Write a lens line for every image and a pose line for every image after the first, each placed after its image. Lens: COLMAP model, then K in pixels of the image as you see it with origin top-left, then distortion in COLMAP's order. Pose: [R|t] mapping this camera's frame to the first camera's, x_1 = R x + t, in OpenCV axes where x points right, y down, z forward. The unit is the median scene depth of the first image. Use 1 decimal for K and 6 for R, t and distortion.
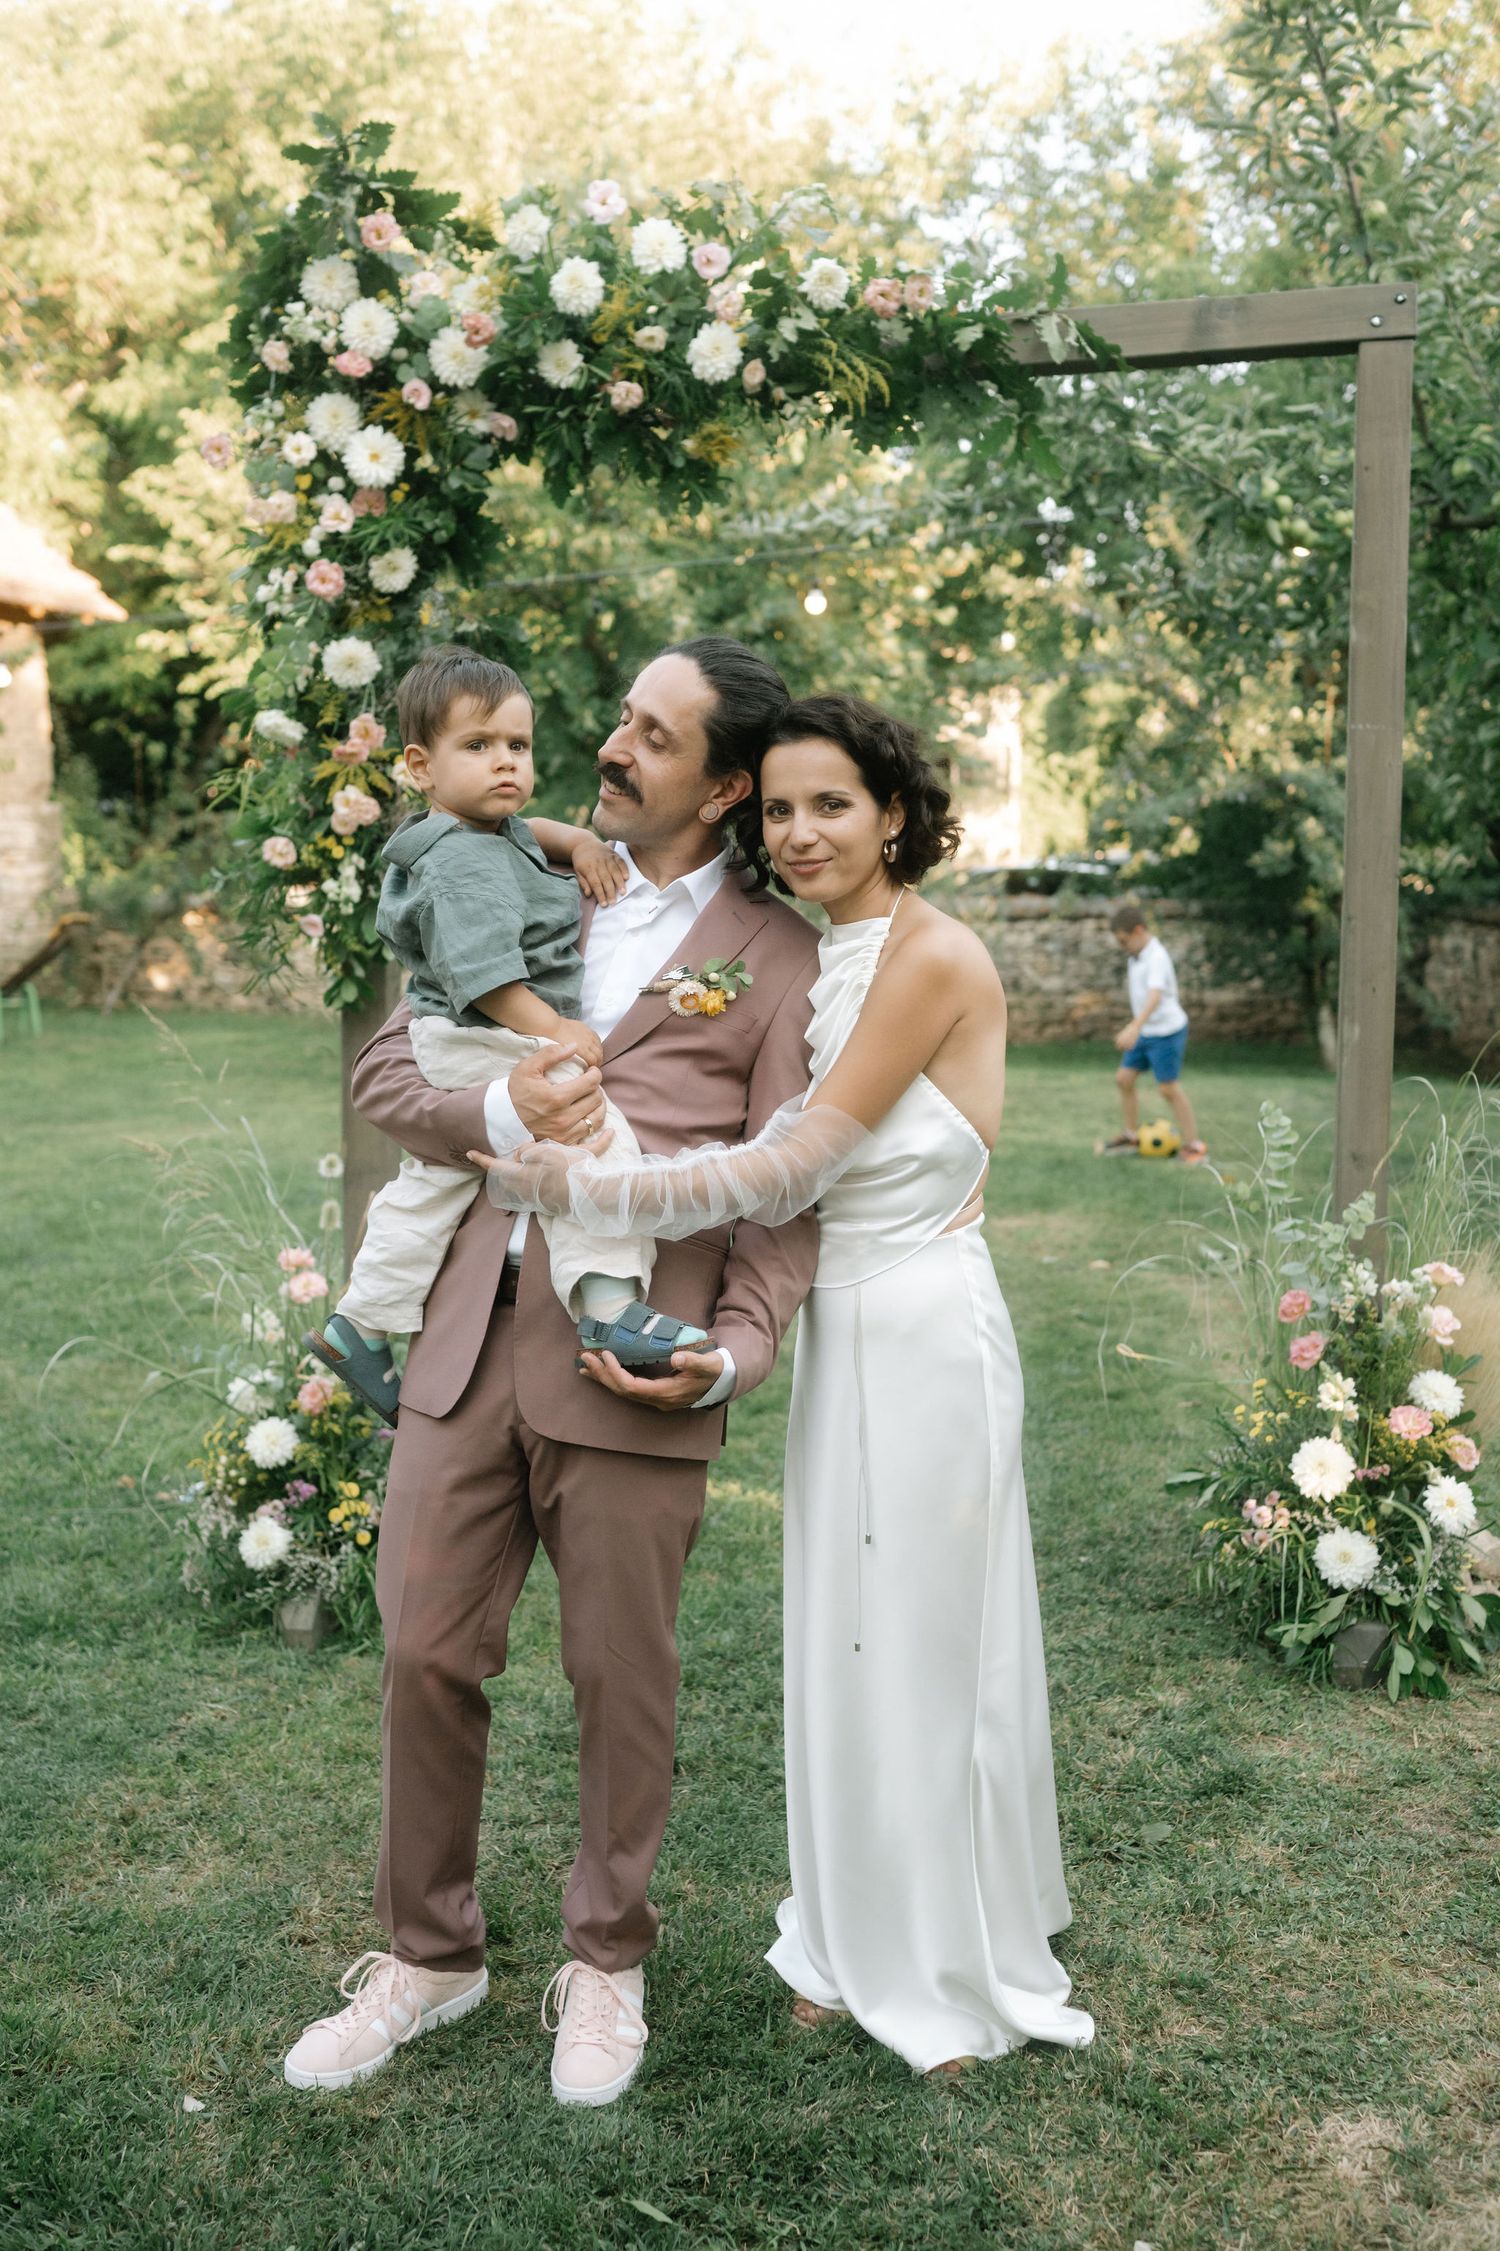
lens RADIAL K [[2163.1, 0, 716.2], [0, 2163.1, 1117.5], [0, 0, 1]] dist [-0.000760, 0.012983]
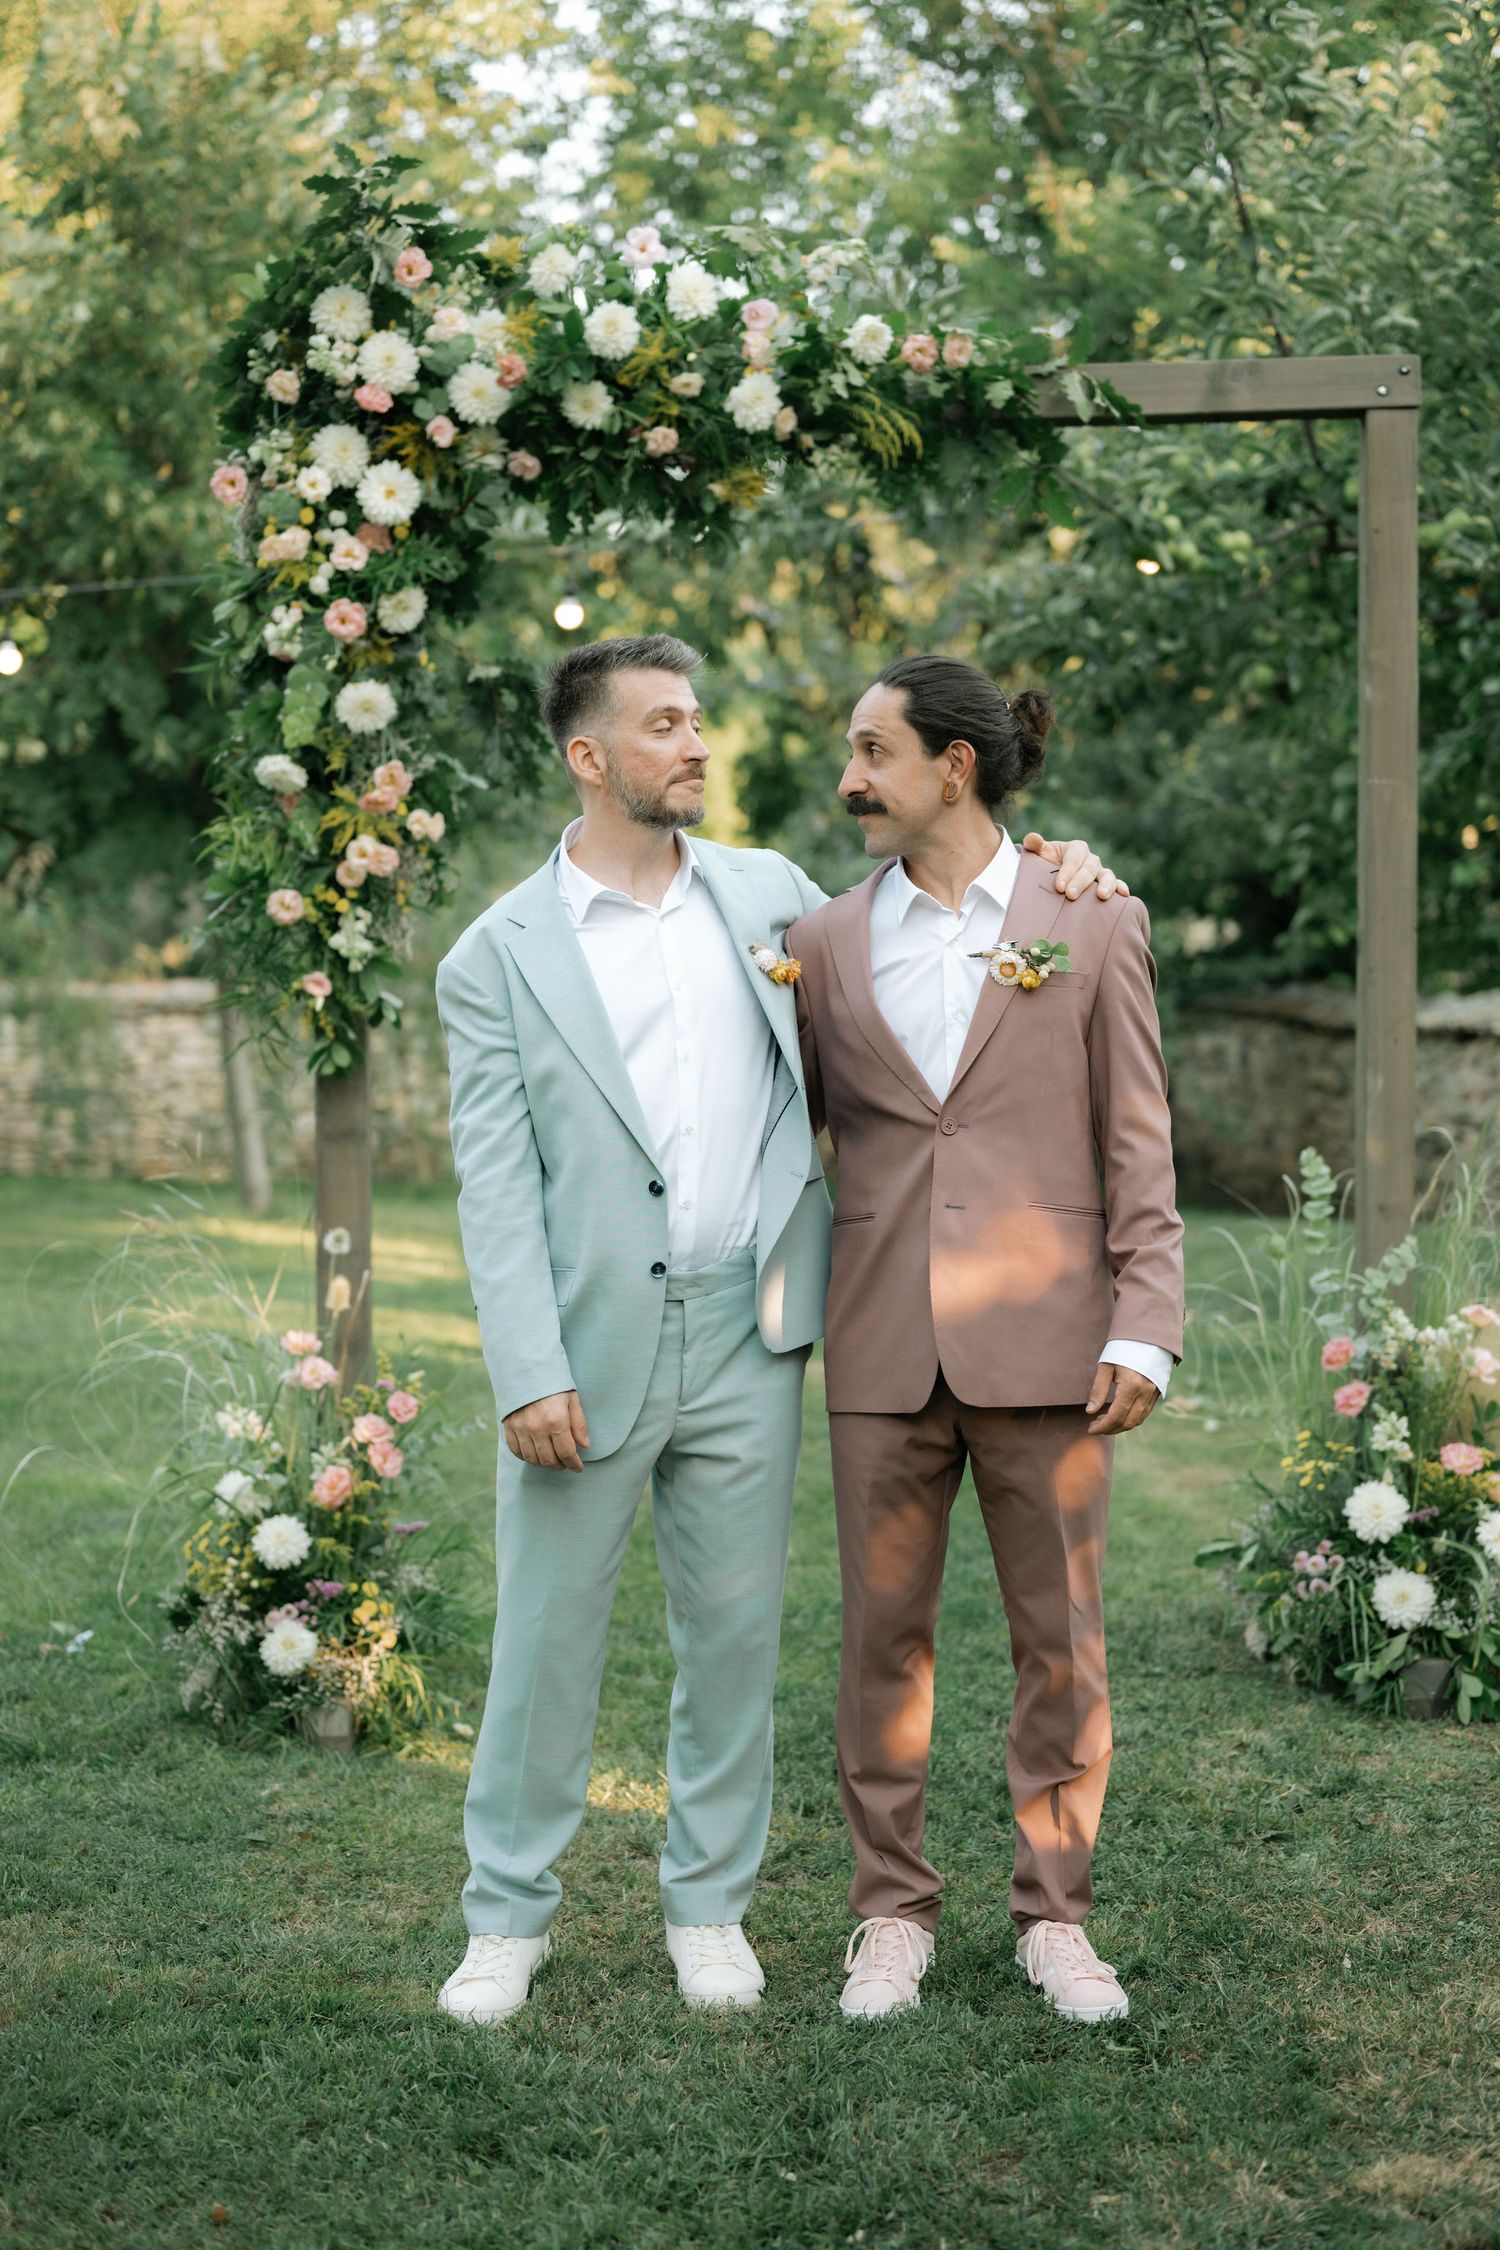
lens RADIAL K [[3179.1, 0, 727.1], [0, 3179.1, 1137.1], [0, 0, 1]] dist [0.014176, -0.016341]
pose [[0.980725, -0.015084, 0.194809, -0.292979], [0.026467, 0.998082, -0.055960, 0.061249], [-0.193591, 0.060037, 0.979244, -0.390202]]
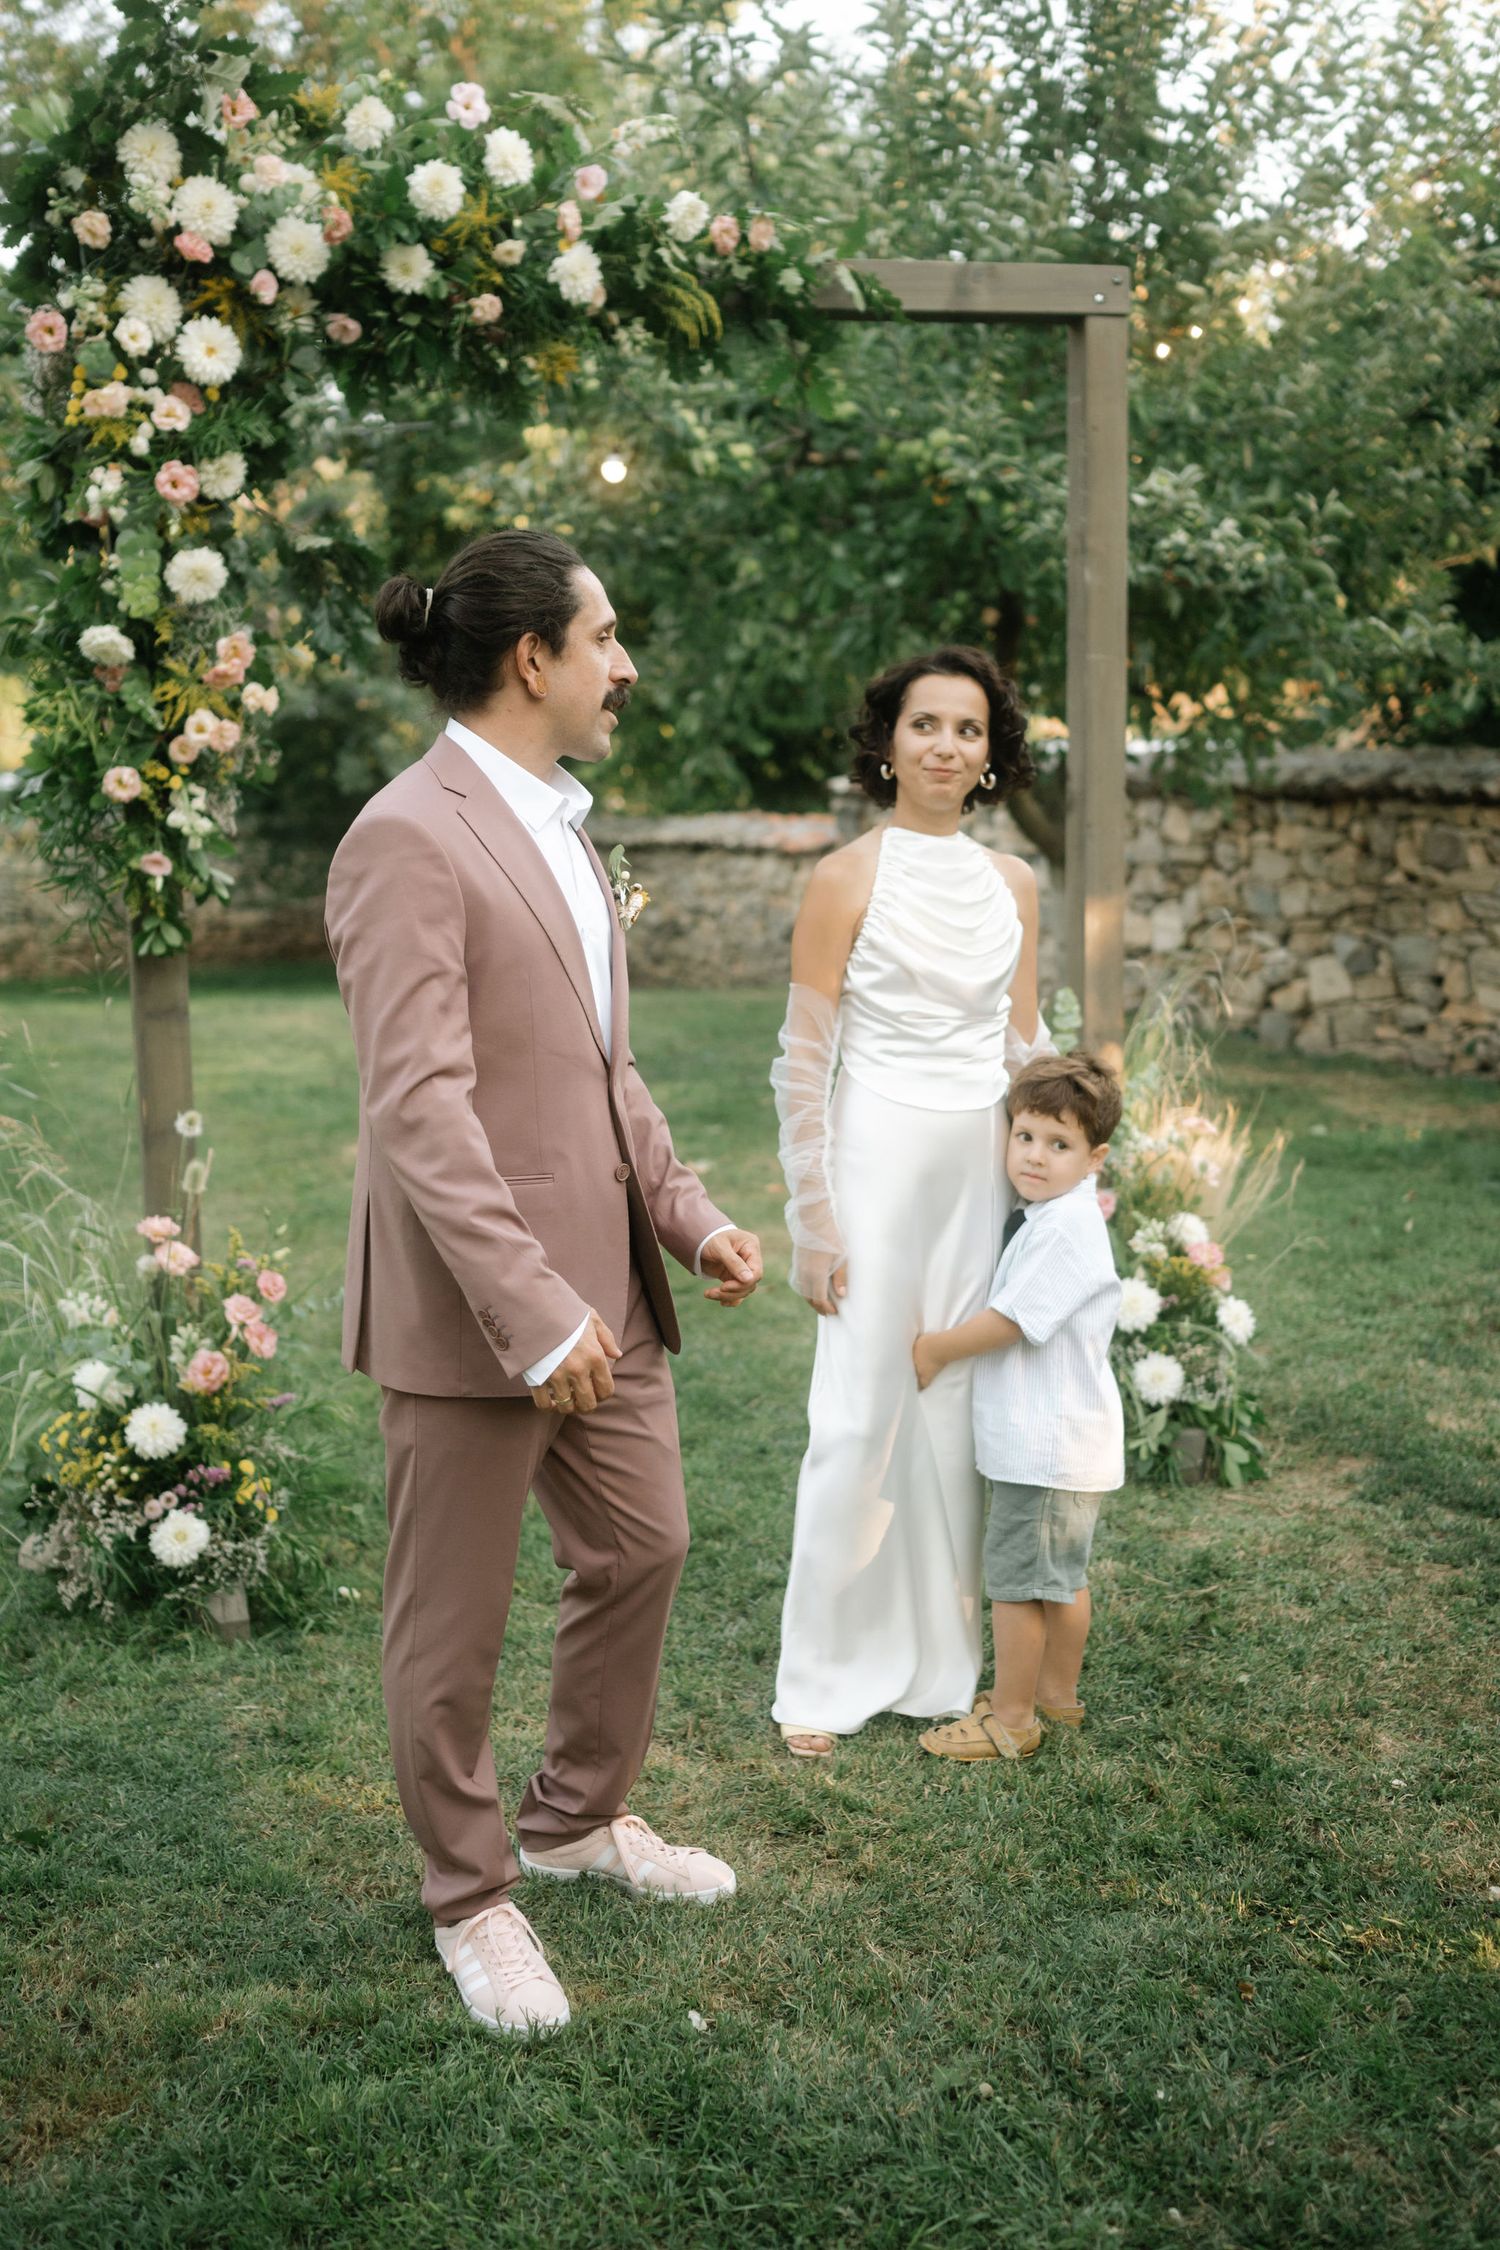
lens RADIAL K [[2255.4, 0, 743.1], [0, 2255.4, 1112.3], [0, 0, 1]] dist [0.000651, 0.008935]
pose [[0.873396, -0.086835, 0.479207, -0.453040], [0.072880, 0.996200, 0.047686, -0.011937], [-0.481527, -0.006724, 0.876405, 0.047451]]
